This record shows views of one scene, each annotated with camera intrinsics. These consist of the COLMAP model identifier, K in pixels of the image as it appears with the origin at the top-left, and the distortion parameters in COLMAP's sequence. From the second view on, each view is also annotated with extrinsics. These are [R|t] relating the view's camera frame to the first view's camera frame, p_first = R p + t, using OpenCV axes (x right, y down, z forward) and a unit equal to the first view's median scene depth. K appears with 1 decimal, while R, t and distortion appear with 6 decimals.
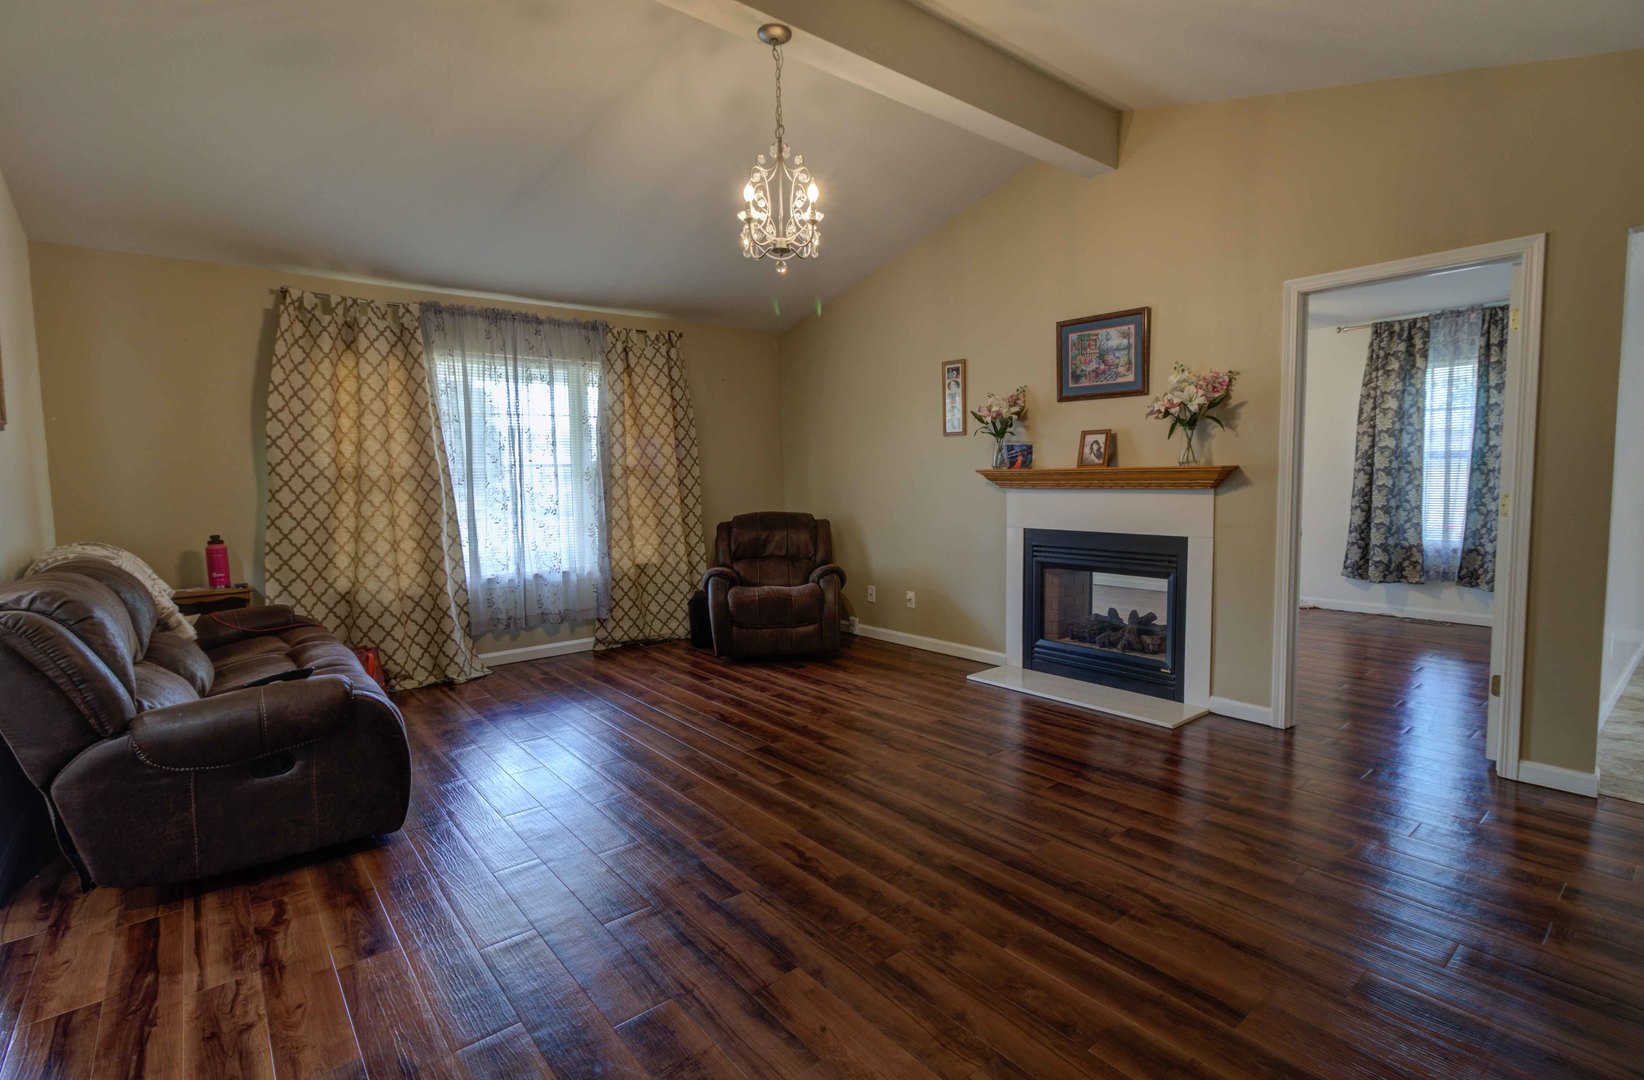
lens RADIAL K [[755.3, 0, 824.9], [0, 755.3, 532.3], [0, 0, 1]] dist [-0.004018, 0.000757]
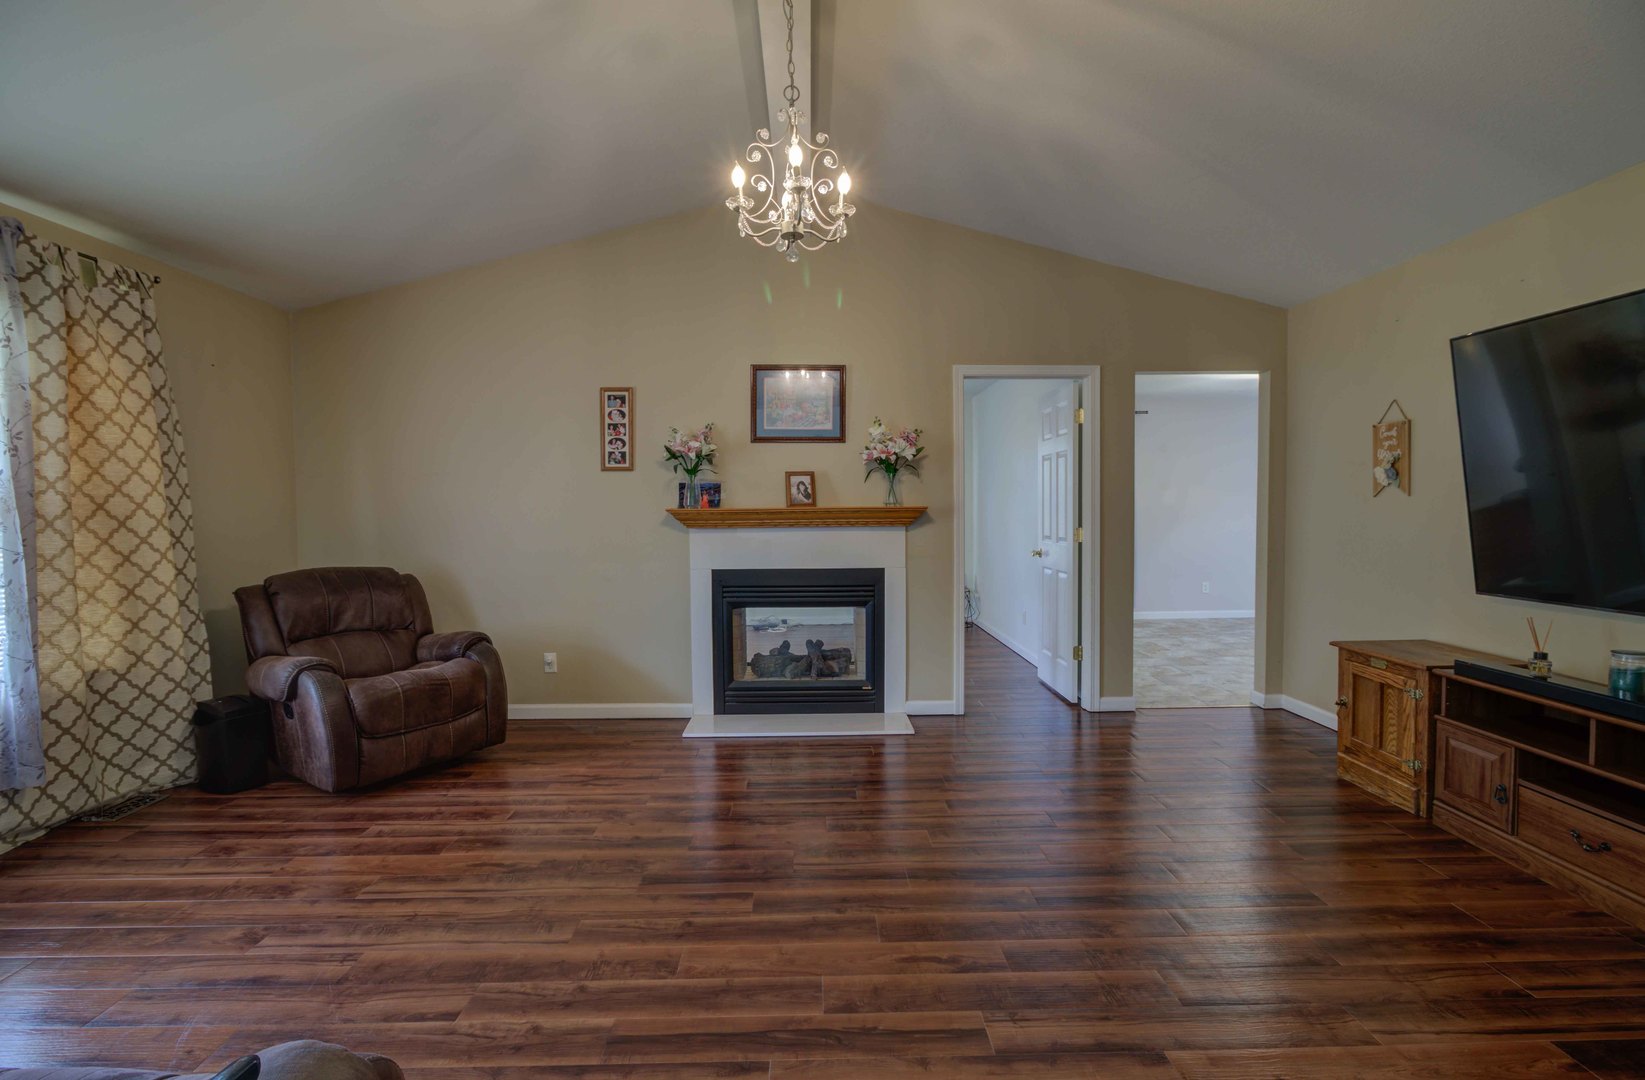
lens RADIAL K [[745.1, 0, 822.5], [0, 745.1, 540.0], [0, 0, 1]] dist [-0.013208, 0.015429]
pose [[0.642142, -0.022553, 0.766254, -0.380047], [0.057118, 0.998196, -0.018486, -0.016937], [-0.764455, 0.055638, 0.642272, 0.277489]]
